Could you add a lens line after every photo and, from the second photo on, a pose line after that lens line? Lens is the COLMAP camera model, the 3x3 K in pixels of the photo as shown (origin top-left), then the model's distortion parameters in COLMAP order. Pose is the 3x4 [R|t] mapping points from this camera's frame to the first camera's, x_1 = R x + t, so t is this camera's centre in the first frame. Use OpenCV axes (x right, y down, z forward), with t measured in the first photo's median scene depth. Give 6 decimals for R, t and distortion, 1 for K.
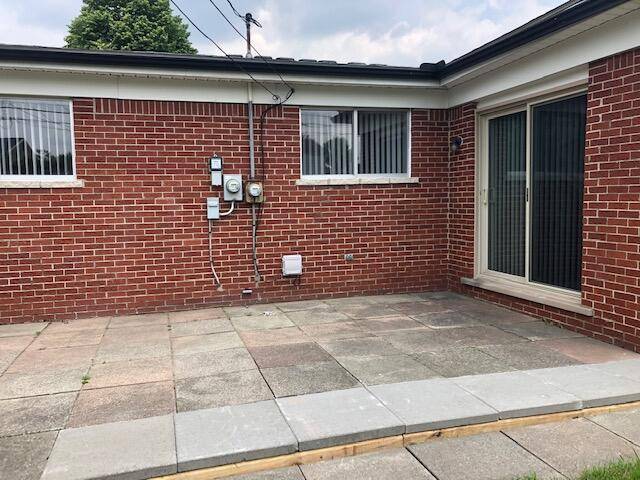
lens RADIAL K [[516.8, 0, 320.0], [0, 516.8, 240.0], [0, 0, 1]] dist [0.083863, -0.136930]
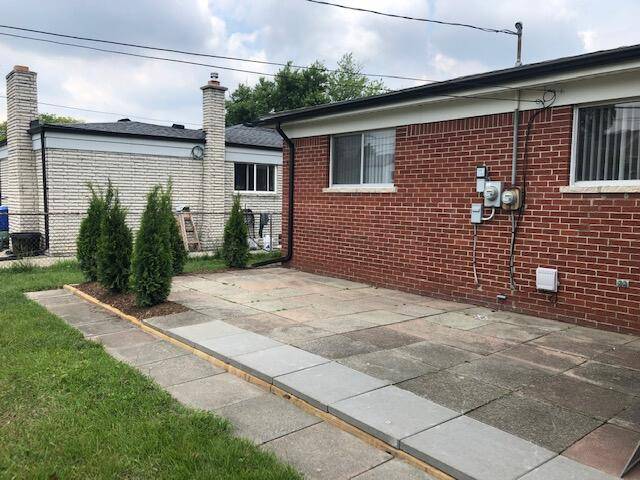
lens RADIAL K [[516.8, 0, 320.0], [0, 516.8, 240.0], [0, 0, 1]] dist [0.083863, -0.136930]
pose [[0.406415, 0.100110, -0.908188, 0.655858], [-0.099430, 0.992922, 0.064956, -0.043674], [0.908262, 0.063902, 0.413492, 0.256379]]
